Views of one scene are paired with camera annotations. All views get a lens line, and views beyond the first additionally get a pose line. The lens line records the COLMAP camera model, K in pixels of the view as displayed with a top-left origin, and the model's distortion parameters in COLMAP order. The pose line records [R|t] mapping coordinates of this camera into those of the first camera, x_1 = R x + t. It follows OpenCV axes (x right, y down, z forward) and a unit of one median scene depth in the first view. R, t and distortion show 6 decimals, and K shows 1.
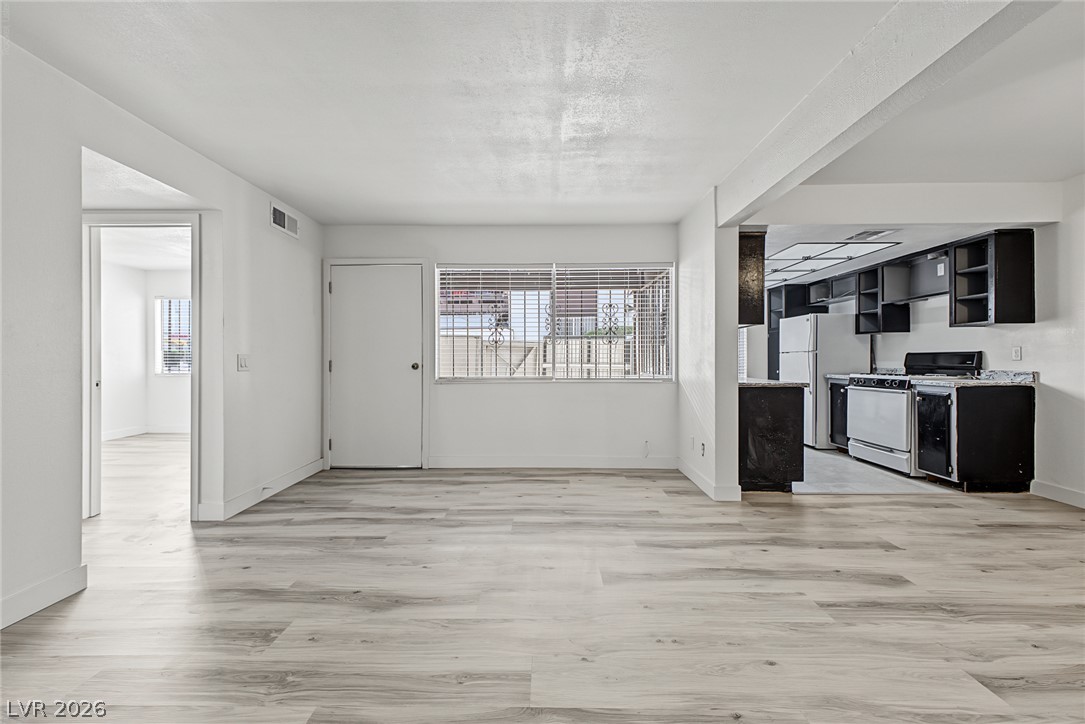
lens RADIAL K [[432.6, 0, 541.2], [0, 432.6, 354.5], [0, 0, 1]] dist [0.019579, -0.003286]
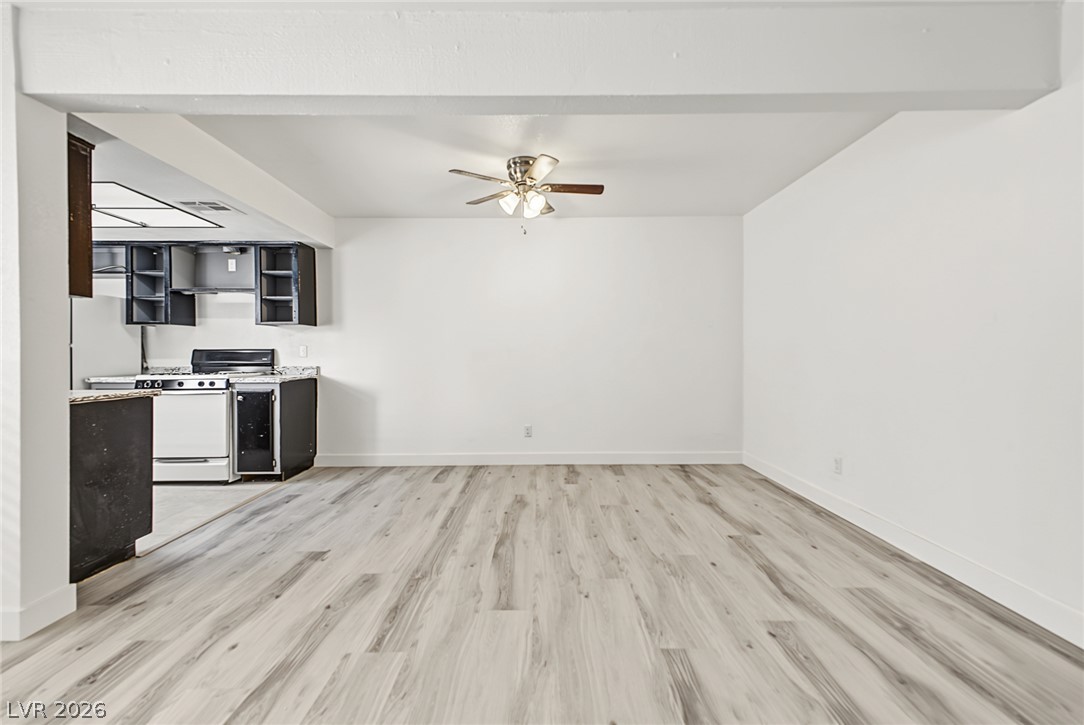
lens RADIAL K [[432.2, 0, 541.8], [0, 432.2, 365.4], [0, 0, 1]] dist [0.019579, -0.003286]
pose [[-0.013833, -0.019611, 0.999712, -0.108648], [-0.008787, 0.999771, 0.019490, 0.007282], [-0.999866, -0.008514, -0.014002, 0.414096]]
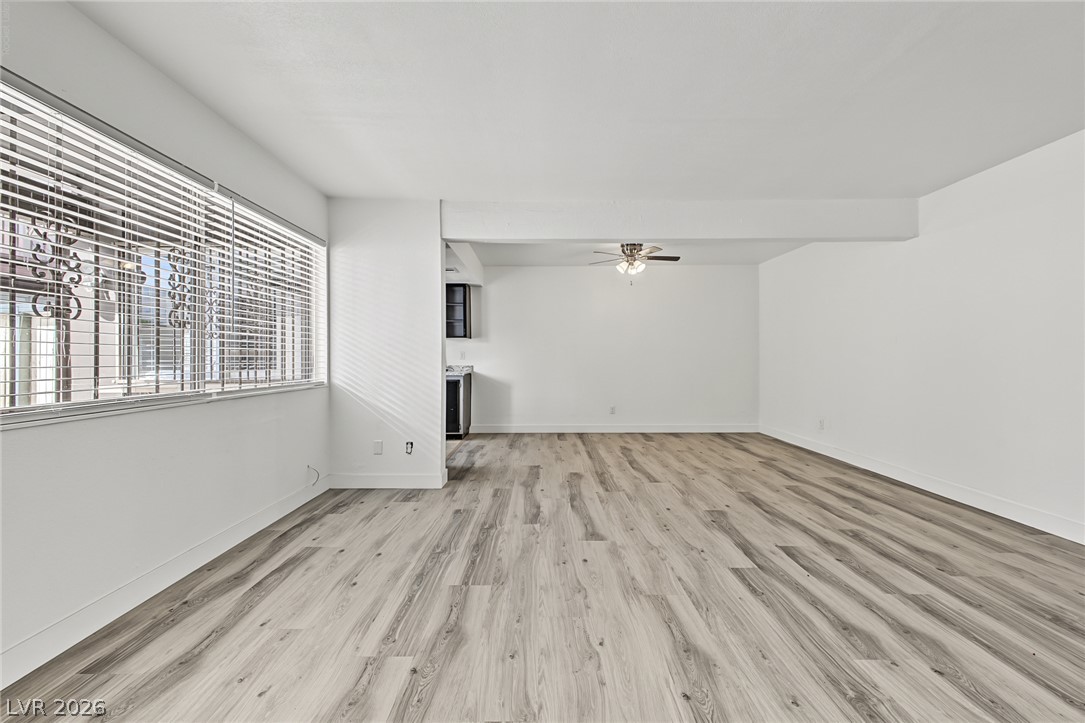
lens RADIAL K [[432.6, 0, 545.4], [0, 432.6, 348.9], [0, 0, 1]] dist [0.019579, -0.003286]
pose [[-0.024176, 0.022018, 0.999465, -0.697070], [-0.009209, 0.999710, -0.022246, 0.010541], [-0.999665, -0.009742, -0.023966, 0.774729]]
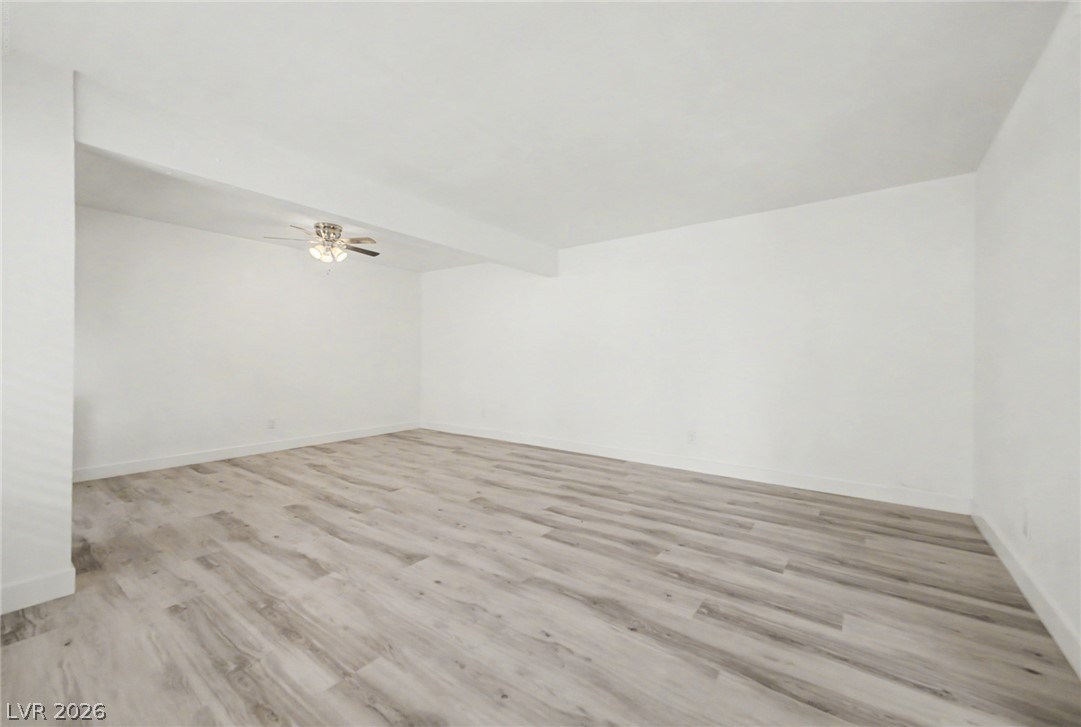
lens RADIAL K [[431.0, 0, 541.4], [0, 431.0, 363.9], [0, 0, 1]] dist [0.019579, -0.003286]
pose [[-0.811309, -0.006328, 0.584583, -0.482505], [-0.007189, 0.999974, 0.000848, 0.013574], [-0.584573, -0.003514, -0.811334, 1.123083]]
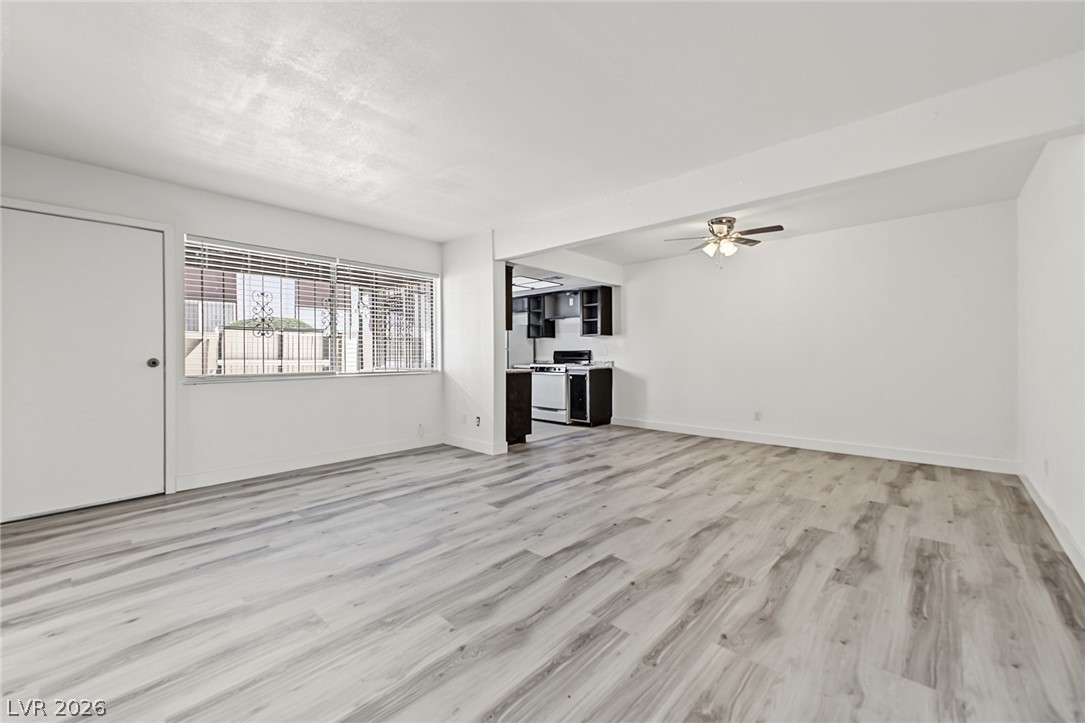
lens RADIAL K [[432.6, 0, 543.5], [0, 432.6, 356.4], [0, 0, 1]] dist [0.019579, -0.003286]
pose [[0.664034, -0.001470, 0.747701, -0.536942], [-0.007194, 0.999939, 0.008355, 0.005547], [-0.747667, -0.010927, 0.663983, -0.040214]]
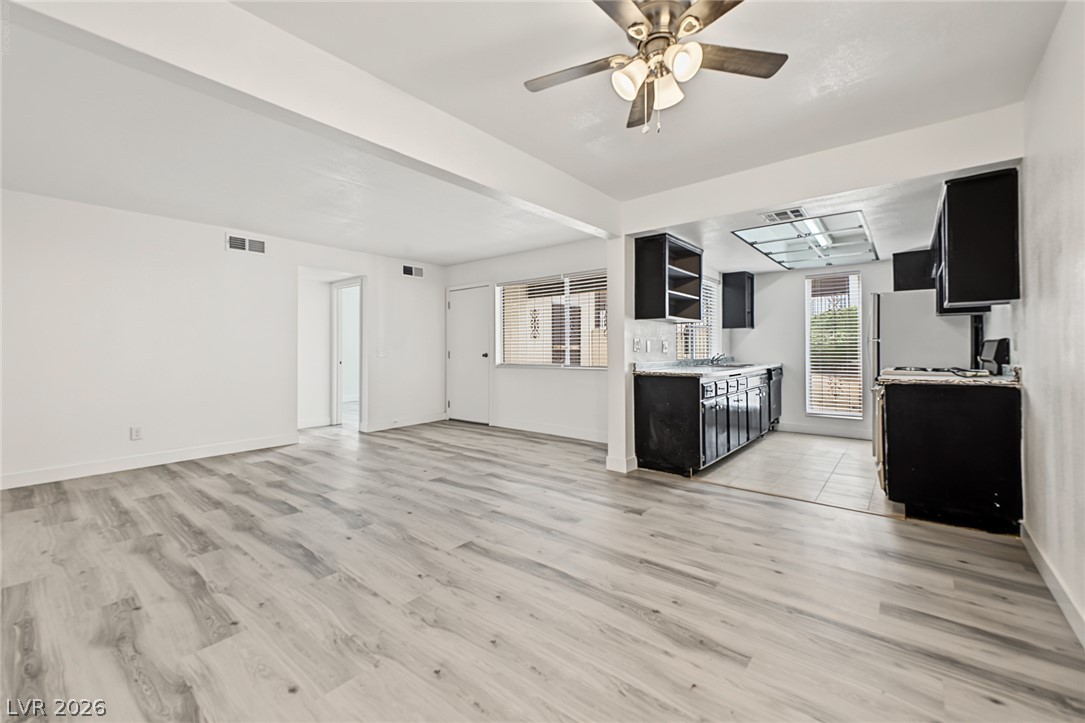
lens RADIAL K [[432.6, 0, 536.6], [0, 432.6, 359.3], [0, 0, 1]] dist [0.019579, -0.003286]
pose [[0.773579, 0.010676, -0.633609, 1.016889], [0.009247, 0.999561, 0.028132, -0.000932], [0.633632, -0.027622, 0.773141, -0.037034]]
